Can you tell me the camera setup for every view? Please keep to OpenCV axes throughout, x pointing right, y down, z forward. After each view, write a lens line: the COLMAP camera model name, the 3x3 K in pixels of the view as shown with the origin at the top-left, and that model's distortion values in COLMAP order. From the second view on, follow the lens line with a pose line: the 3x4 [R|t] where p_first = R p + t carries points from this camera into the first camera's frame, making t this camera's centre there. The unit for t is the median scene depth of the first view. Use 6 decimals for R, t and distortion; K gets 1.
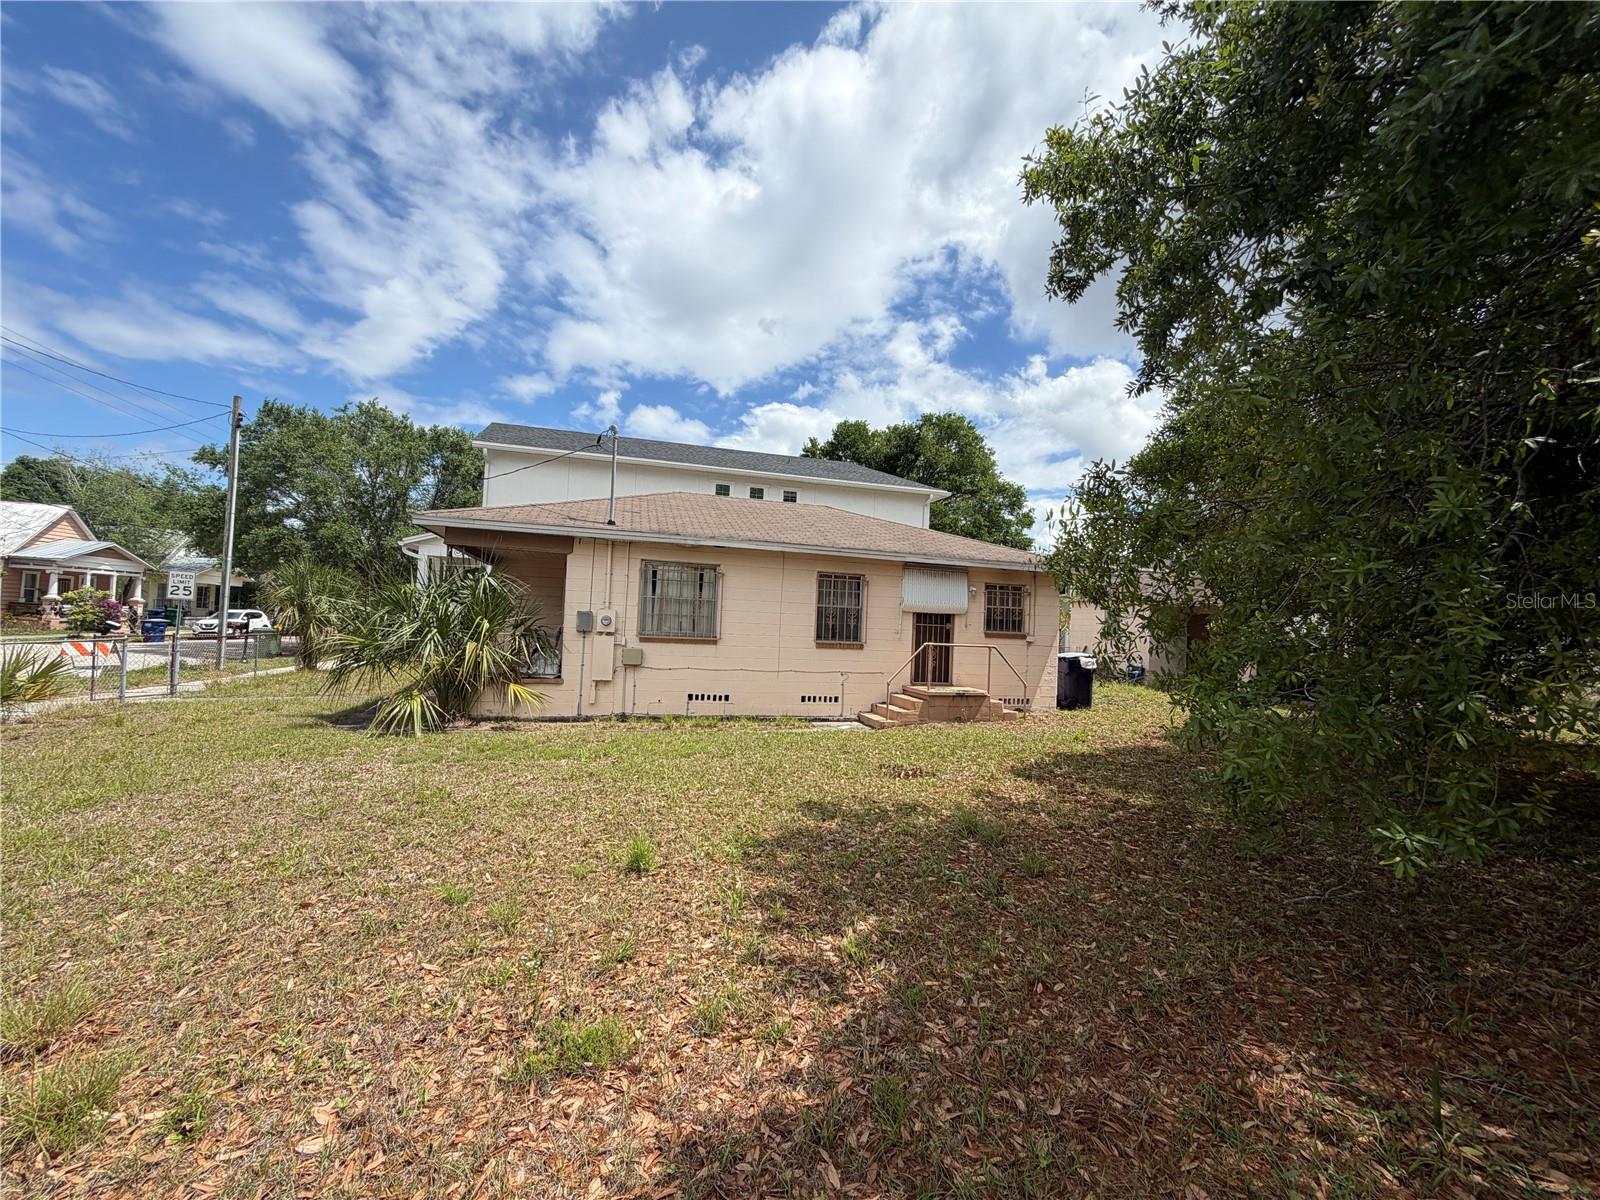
lens RADIAL K [[640.1, 0, 794.9], [0, 640.1, 601.6], [0, 0, 1]] dist [-0.000005, 0.000574]
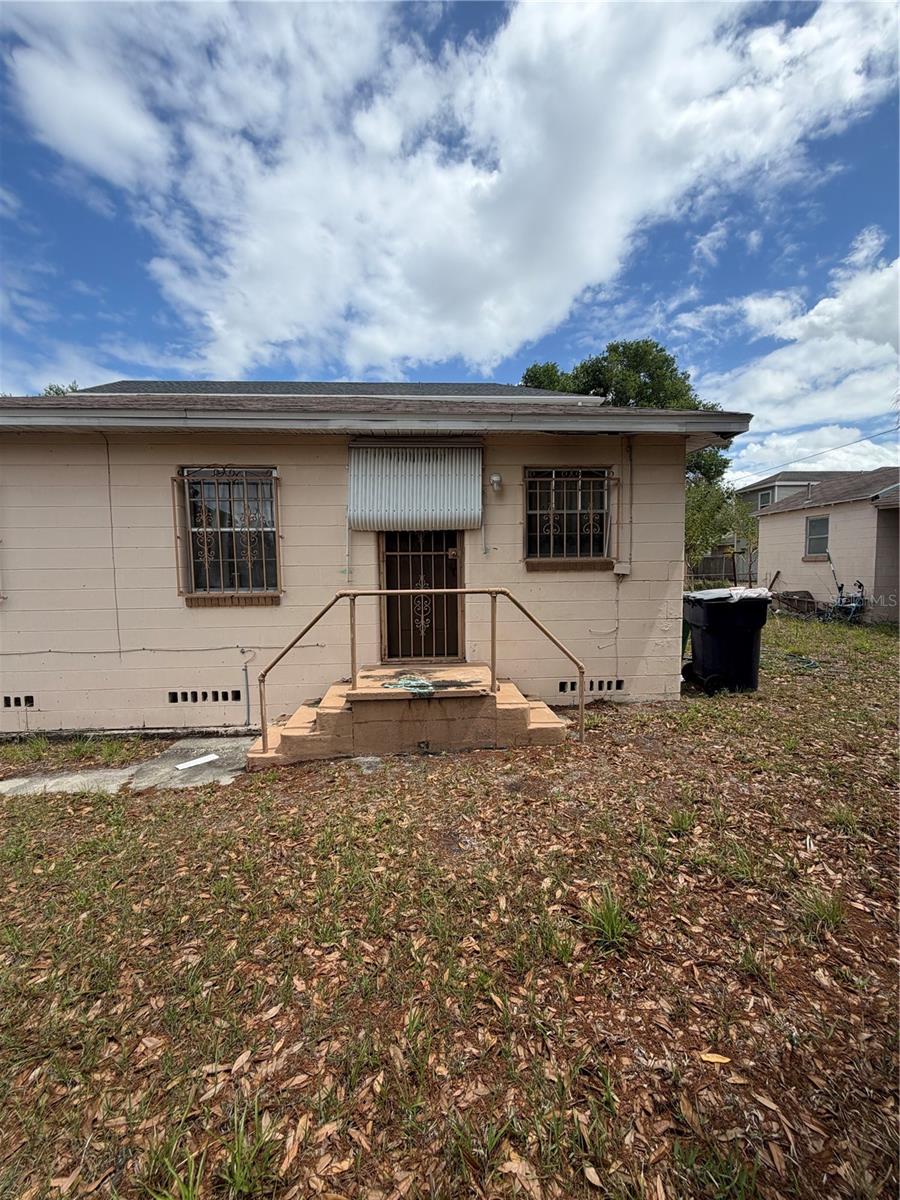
lens RADIAL K [[494.7, 0, 450.0], [0, 494.7, 600.0], [0, 0, 1]] dist [0.022120, 0.000233]
pose [[0.980160, -0.035934, -0.194923, 0.316864], [0.058363, 0.992153, 0.110571, 0.031217], [0.189420, -0.119753, 0.974566, 0.589472]]
